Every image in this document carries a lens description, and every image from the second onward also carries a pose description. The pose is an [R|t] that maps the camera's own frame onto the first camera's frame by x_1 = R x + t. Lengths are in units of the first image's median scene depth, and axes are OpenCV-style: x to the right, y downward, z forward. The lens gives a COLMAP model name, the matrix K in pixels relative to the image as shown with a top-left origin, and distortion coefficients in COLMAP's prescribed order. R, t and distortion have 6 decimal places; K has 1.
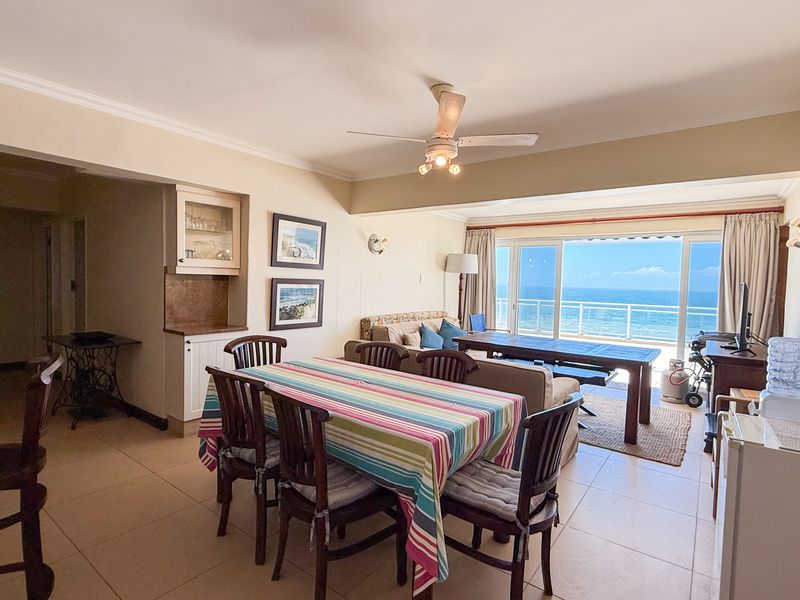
lens RADIAL K [[425.9, 0, 396.8], [0, 425.9, 298.7], [0, 0, 1]] dist [-0.003484, 0.000506]
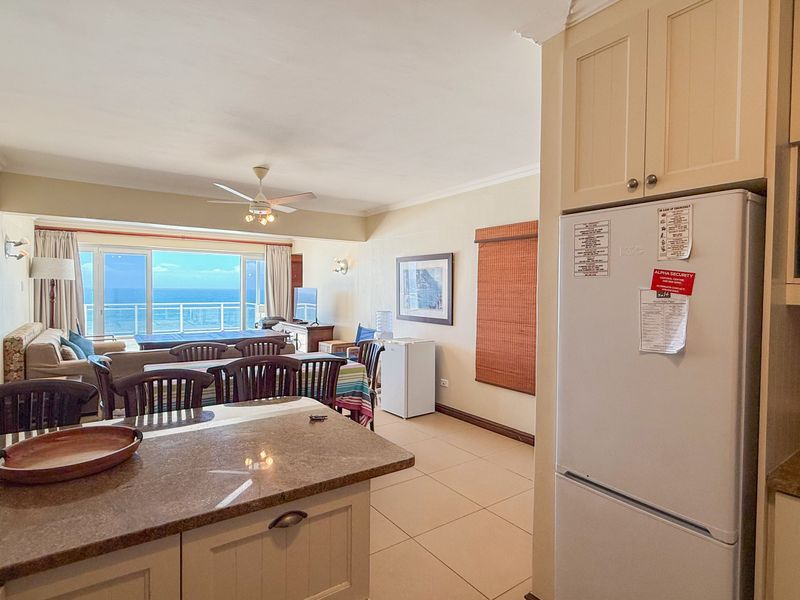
lens RADIAL K [[425.9, 0, 396.9], [0, 425.9, 299.8], [0, 0, 1]] dist [-0.003484, 0.000506]
pose [[0.305647, -0.047511, 0.950959, -0.547032], [0.035673, 0.998624, 0.038426, -0.028403], [-0.951477, 0.022179, 0.306921, 0.027320]]
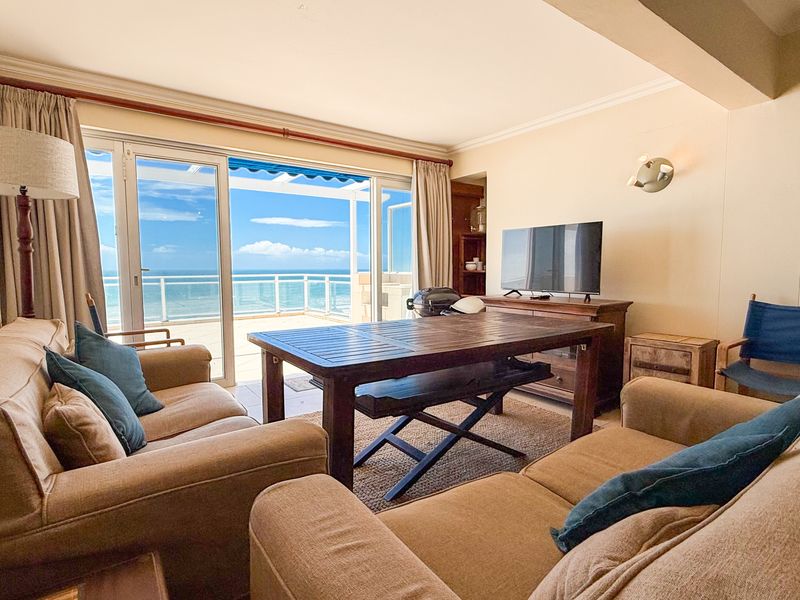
lens RADIAL K [[425.9, 0, 394.8], [0, 425.9, 302.7], [0, 0, 1]] dist [-0.003484, 0.000506]
pose [[0.304591, -0.107132, 0.946439, -0.112773], [0.049853, 0.994086, 0.096481, 0.012953], [-0.951178, 0.017796, 0.308131, 0.667175]]
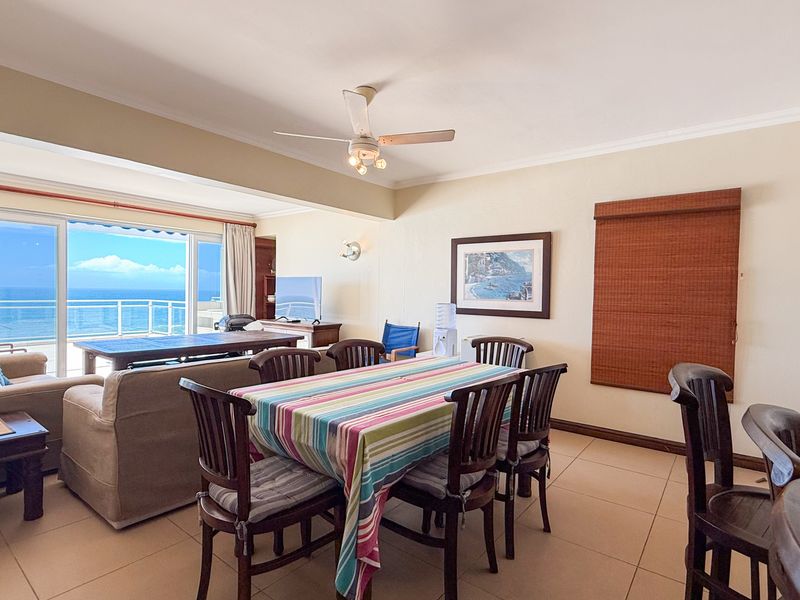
lens RADIAL K [[425.9, 0, 399.7], [0, 425.9, 302.3], [0, 0, 1]] dist [-0.003484, 0.000506]
pose [[0.021566, -0.051349, 0.998448, -0.430218], [0.023995, 0.998419, 0.050830, -0.011484], [-0.999479, 0.022862, 0.022764, 0.396279]]
